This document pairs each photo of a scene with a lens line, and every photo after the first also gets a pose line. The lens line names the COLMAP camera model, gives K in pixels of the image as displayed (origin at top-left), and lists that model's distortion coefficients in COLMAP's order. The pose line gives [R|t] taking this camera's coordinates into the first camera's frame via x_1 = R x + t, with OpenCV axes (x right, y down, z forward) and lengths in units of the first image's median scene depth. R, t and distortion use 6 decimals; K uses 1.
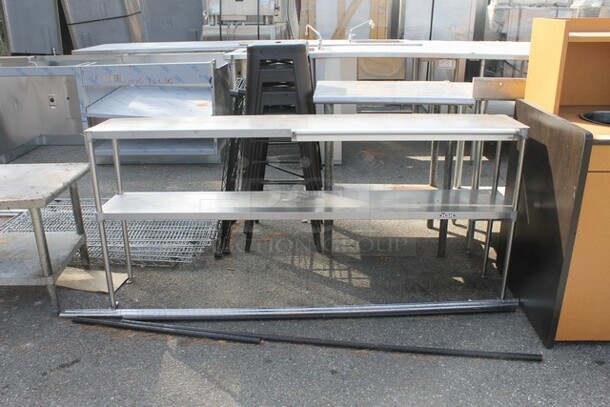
lens RADIAL K [[520.8, 0, 303.7], [0, 520.8, 204.3], [0, 0, 1]] dist [-0.100641, 0.005290]
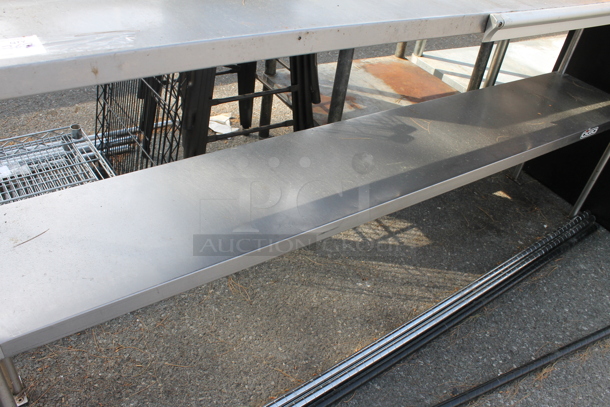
lens RADIAL K [[520.8, 0, 307.3], [0, 520.8, 202.5], [0, 0, 1]] dist [-0.100641, 0.005290]
pose [[0.806951, -0.262644, 0.529006, -0.312159], [0.072887, 0.933121, 0.352098, -0.121907], [-0.586103, -0.245568, 0.772126, 0.563868]]
